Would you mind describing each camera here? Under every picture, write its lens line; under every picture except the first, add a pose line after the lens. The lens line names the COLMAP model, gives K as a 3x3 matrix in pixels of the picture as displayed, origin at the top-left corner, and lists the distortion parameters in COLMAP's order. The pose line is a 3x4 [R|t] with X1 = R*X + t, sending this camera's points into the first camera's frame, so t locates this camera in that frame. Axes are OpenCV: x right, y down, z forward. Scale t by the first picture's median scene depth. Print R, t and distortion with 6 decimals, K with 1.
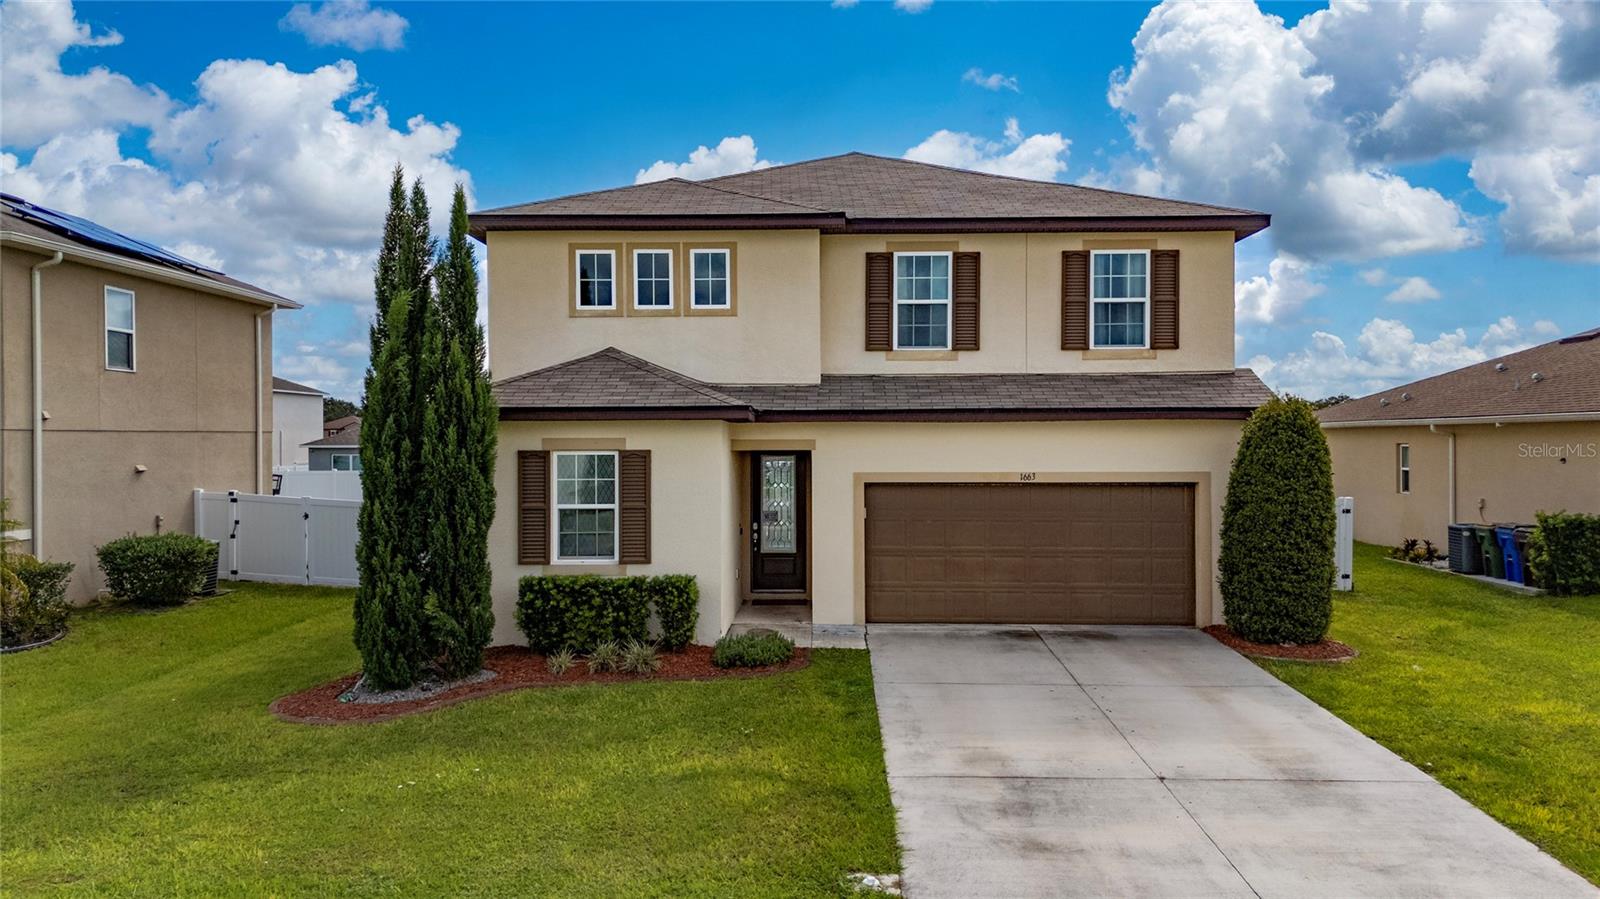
lens RADIAL K [[1185.1, 0, 803.2], [0, 1185.1, 447.7], [0, 0, 1]] dist [0.043416, -0.024818]
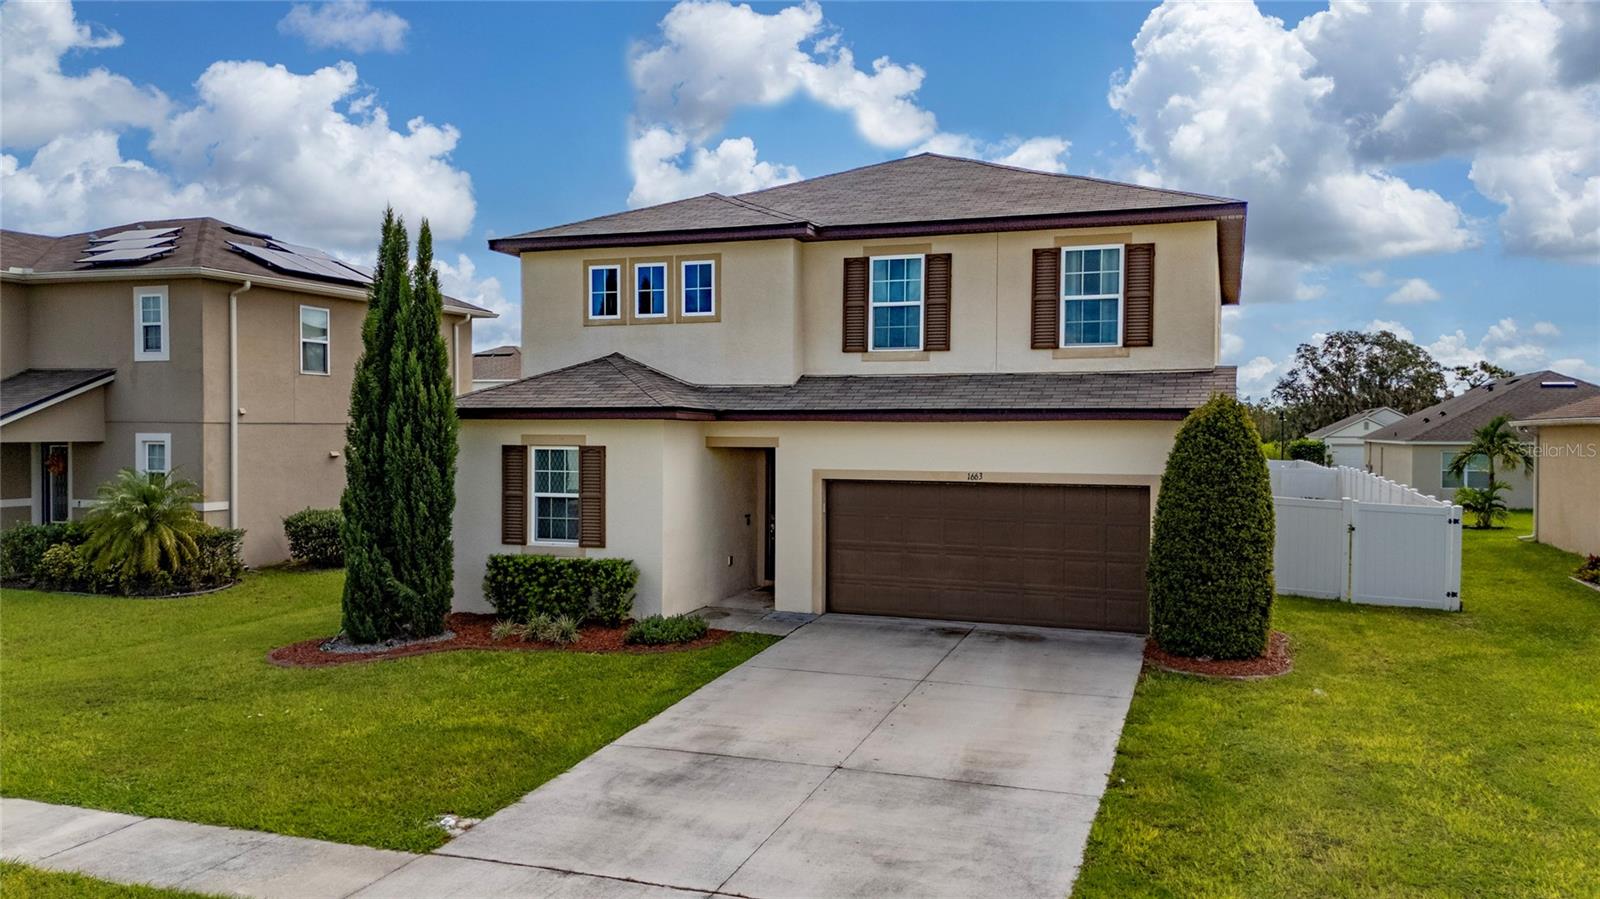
lens RADIAL K [[1185.1, 0, 804.6], [0, 1185.1, 448.0], [0, 0, 1]] dist [0.043416, -0.024818]
pose [[0.949428, 0.012402, -0.313739, 0.362014], [-0.009328, 0.999893, 0.011299, -0.009533], [0.313845, -0.007801, 0.949442, -0.000227]]
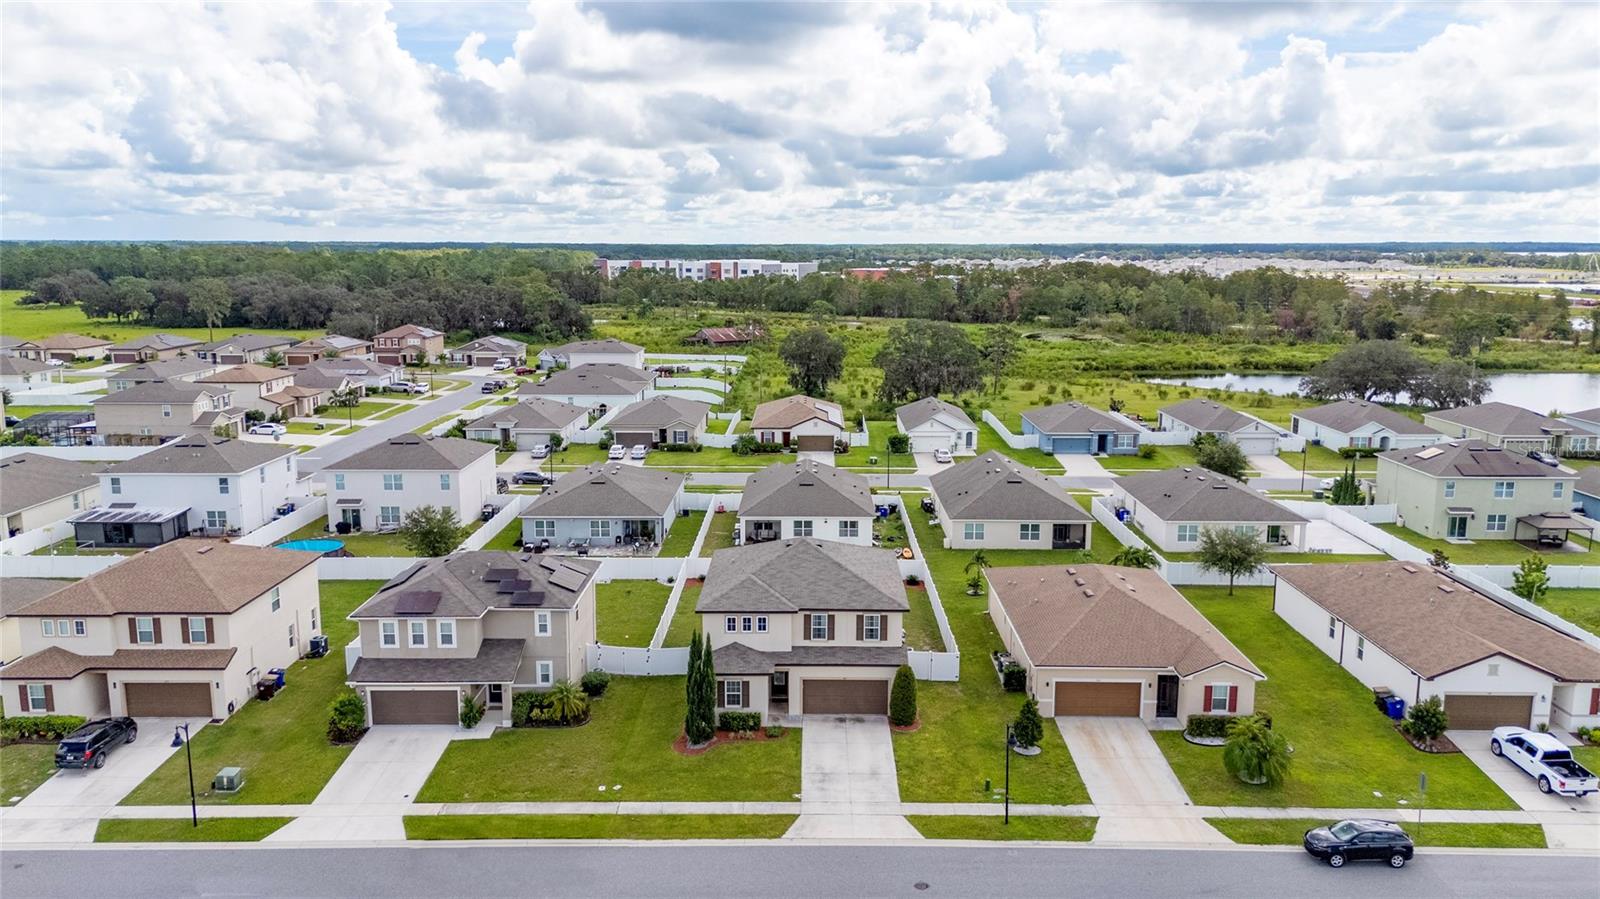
lens RADIAL K [[1185.1, 0, 814.5], [0, 1185.1, 434.3], [0, 0, 1]] dist [0.043416, -0.024818]
pose [[0.999623, 0.003041, 0.027290, -0.017252], [-0.007326, 0.987361, 0.158320, -1.348436], [-0.026464, -0.158460, 0.987011, -2.642803]]
